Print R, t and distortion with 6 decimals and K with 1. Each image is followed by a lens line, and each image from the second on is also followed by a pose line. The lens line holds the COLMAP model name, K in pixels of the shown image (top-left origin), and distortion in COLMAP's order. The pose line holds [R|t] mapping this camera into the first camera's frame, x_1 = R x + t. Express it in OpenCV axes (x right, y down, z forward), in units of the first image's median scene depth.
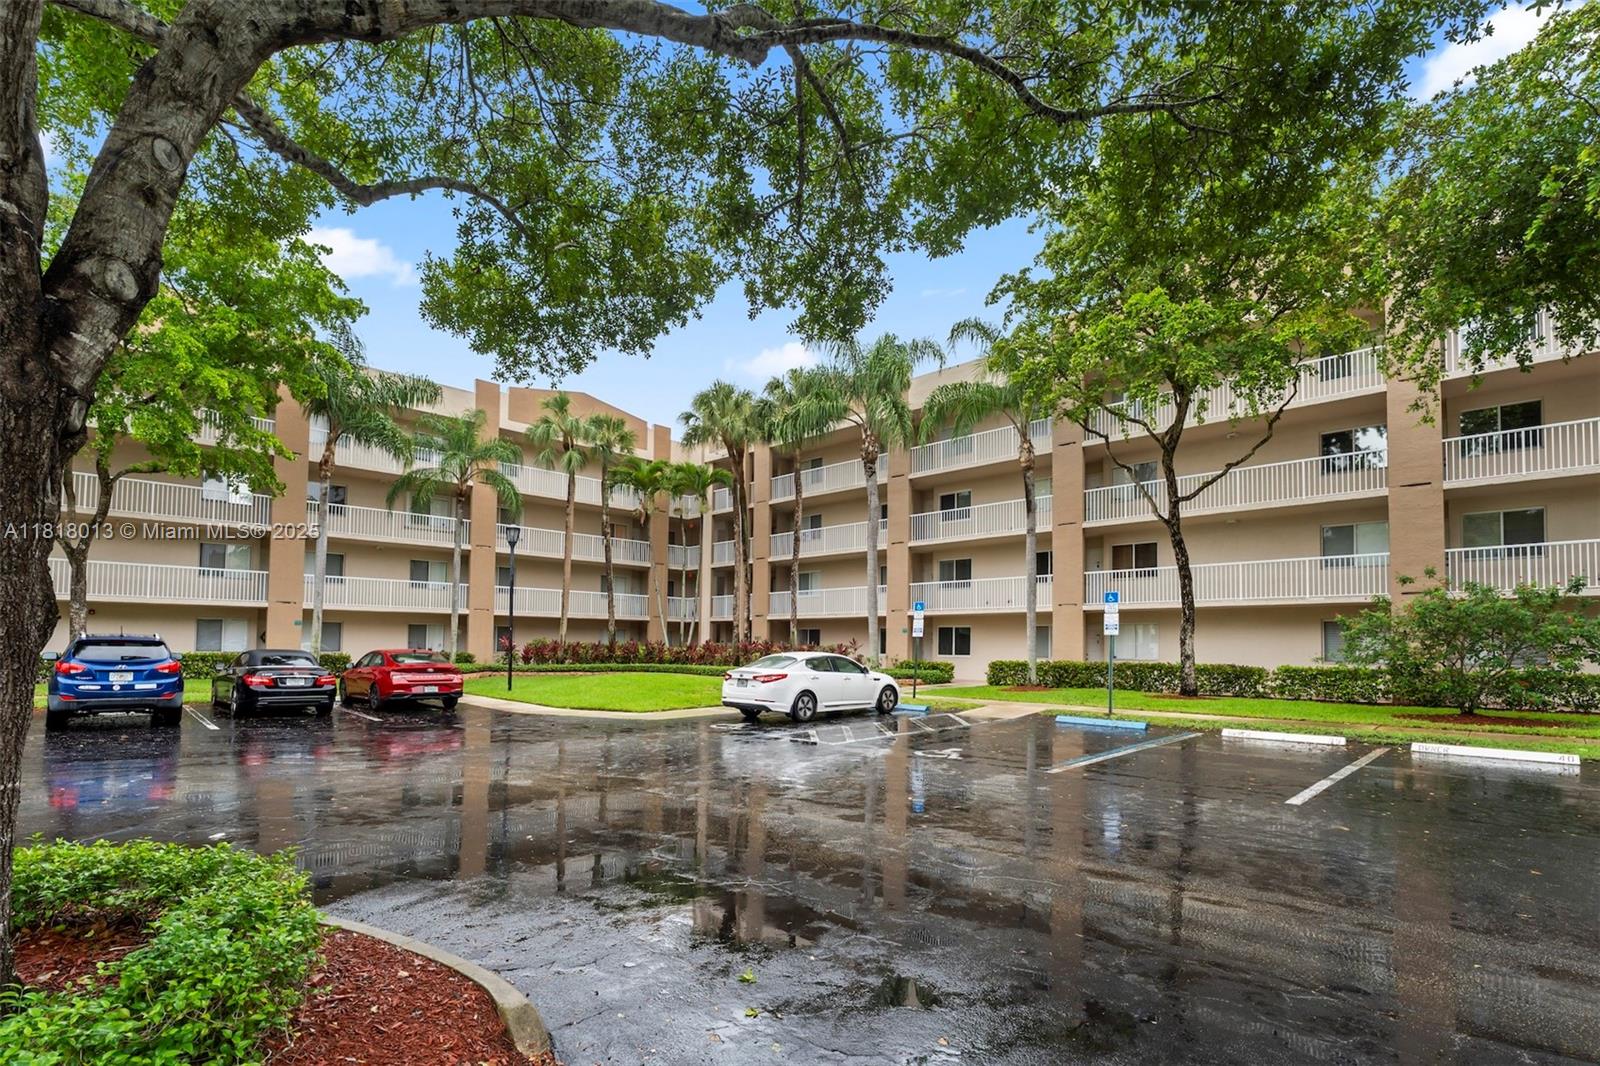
lens RADIAL K [[728.0, 0, 785.9], [0, 728.0, 545.9], [0, 0, 1]] dist [-0.004622, 0.000760]
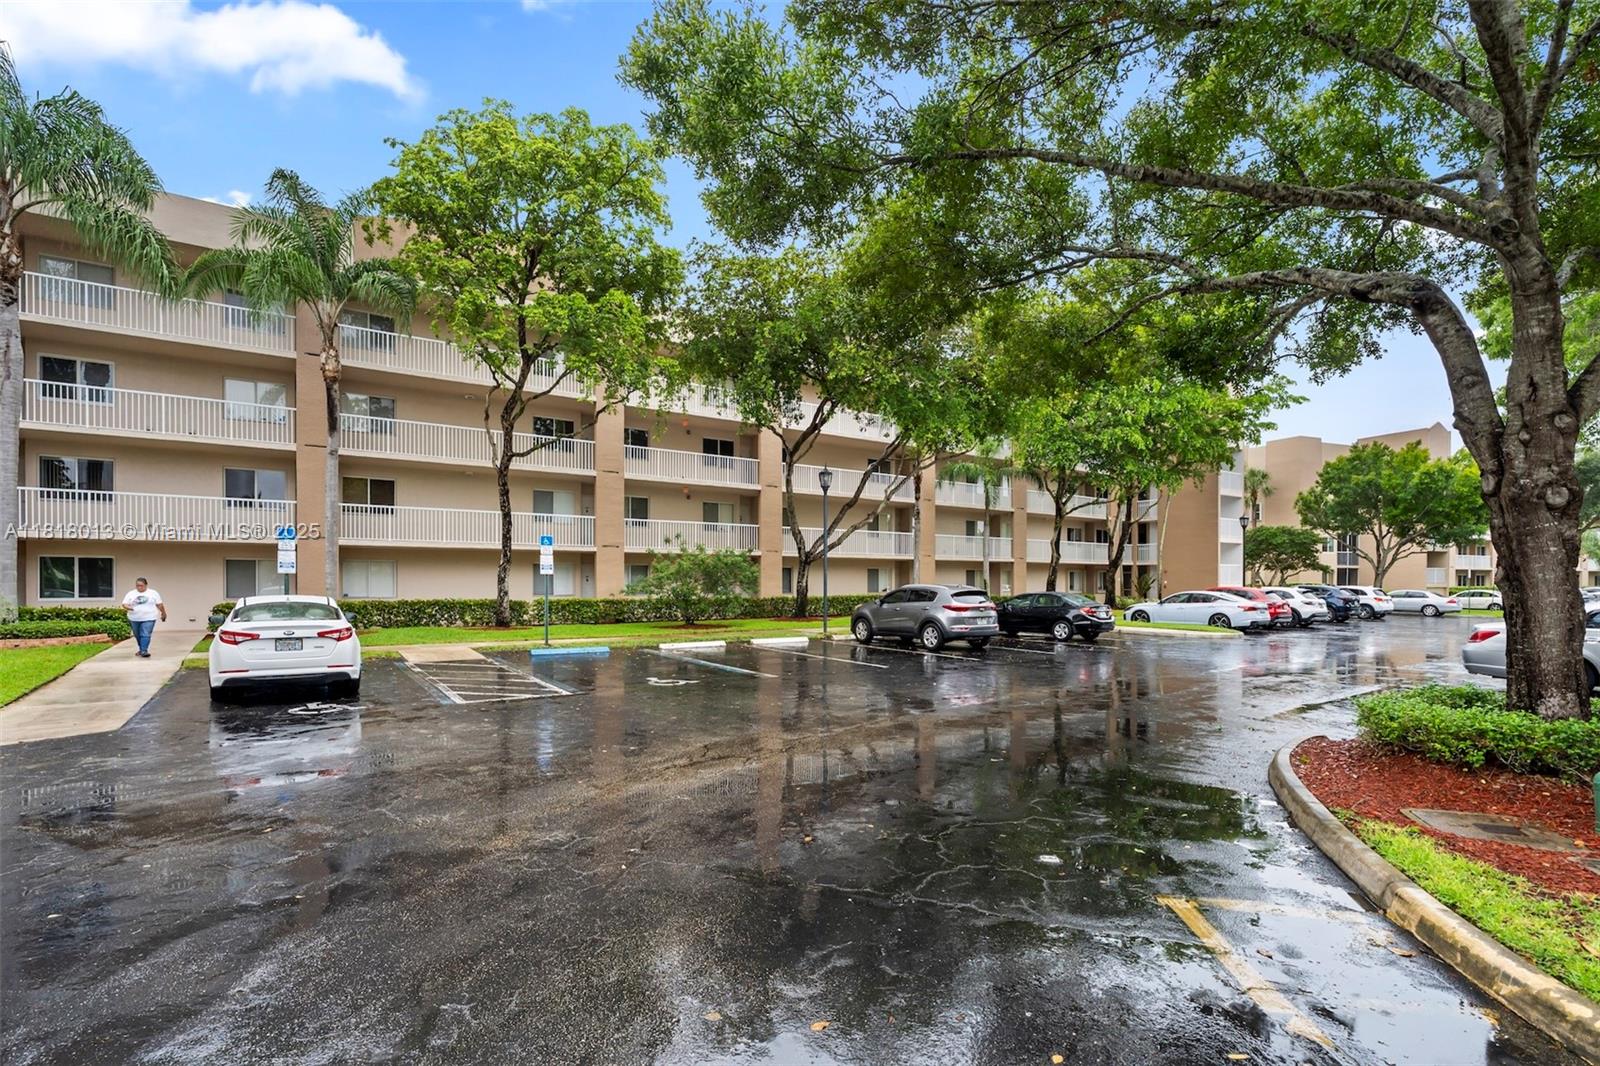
lens RADIAL K [[728.0, 0, 785.9], [0, 728.0, 545.9], [0, 0, 1]] dist [-0.004622, 0.000760]
pose [[0.217905, 0.042384, 0.975049, -0.479796], [-0.129482, 0.991481, -0.014162, 0.039210], [-0.967343, -0.123166, 0.221536, 0.332896]]
